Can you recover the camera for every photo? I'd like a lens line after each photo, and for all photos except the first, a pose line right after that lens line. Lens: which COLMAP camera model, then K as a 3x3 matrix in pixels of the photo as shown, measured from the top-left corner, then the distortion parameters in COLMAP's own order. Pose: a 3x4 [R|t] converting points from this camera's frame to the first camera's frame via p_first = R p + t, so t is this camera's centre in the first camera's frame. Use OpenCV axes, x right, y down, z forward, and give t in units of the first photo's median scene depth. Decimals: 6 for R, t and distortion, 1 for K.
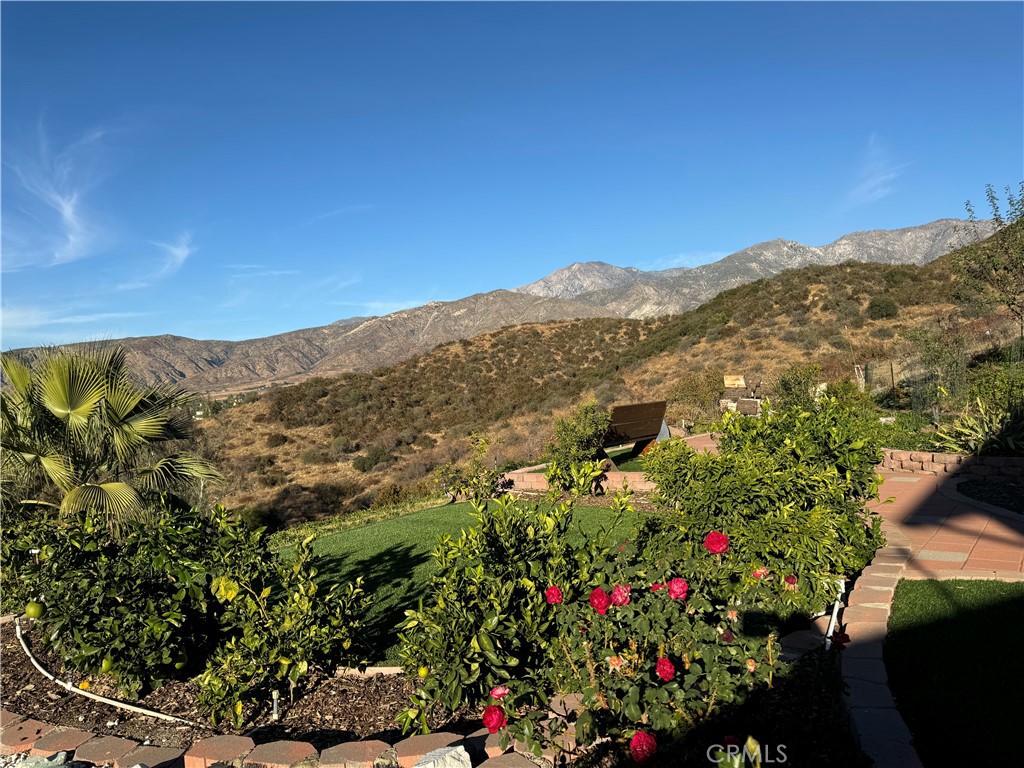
lens RADIAL K [[712.3, 0, 508.4], [0, 712.3, 391.9], [0, 0, 1]] dist [0.128323, -0.215718]
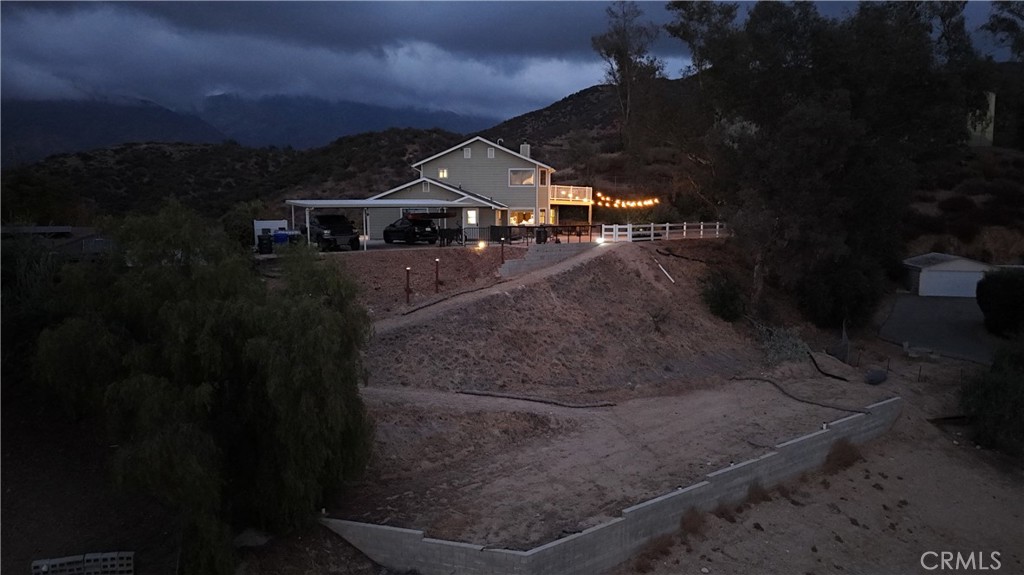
lens RADIAL K [[764.0, 0, 512.0], [0, 764.0, 287.5], [0, 0, 1]] dist [0.048297, -0.005431]
pose [[0.864830, 0.008645, 0.501990, -0.097685], [-0.052378, 0.995949, 0.073084, 0.002174], [-0.499325, -0.089499, 0.861780, -0.264193]]
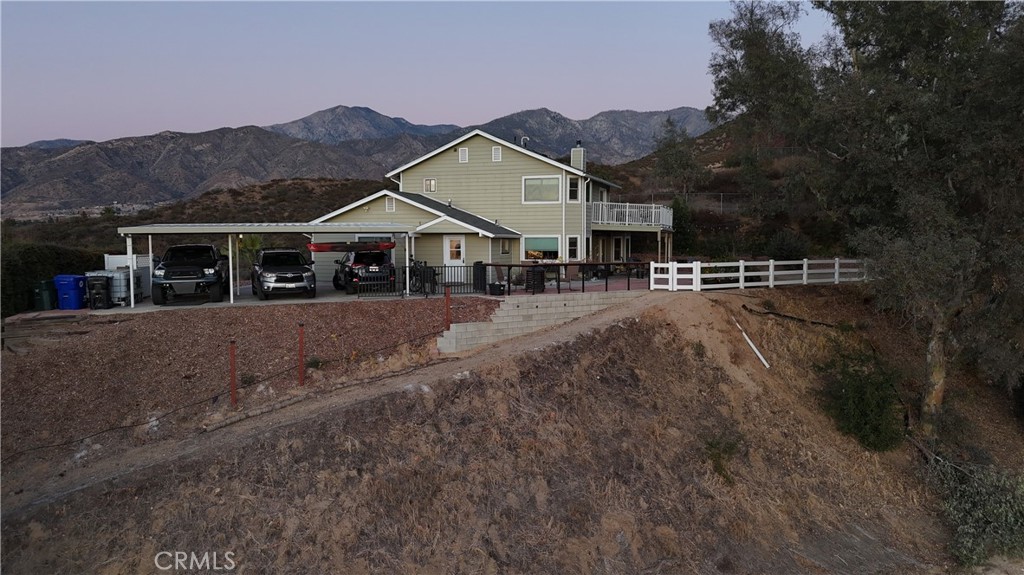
lens RADIAL K [[764.0, 0, 512.0], [0, 764.0, 287.5], [0, 0, 1]] dist [0.048297, -0.005431]
pose [[0.946898, 0.039668, 0.319078, -0.034375], [-0.055593, 0.997613, 0.040954, -0.000559], [-0.316692, -0.056518, 0.946843, -0.207871]]
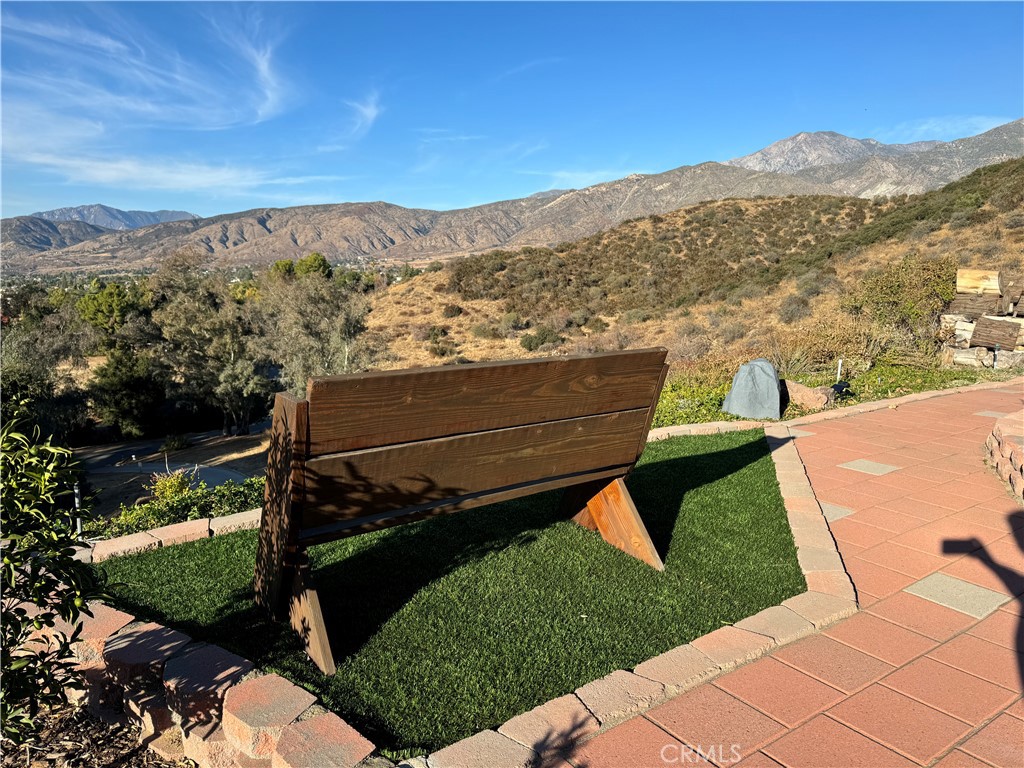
lens RADIAL K [[712.3, 0, 508.4], [0, 712.3, 391.9], [0, 0, 1]] dist [0.128323, -0.215718]
pose [[0.962982, 0.102364, -0.249374, 0.012086], [-0.059345, 0.982903, 0.174296, -0.000668], [0.262952, -0.153045, 0.952593, 0.038919]]
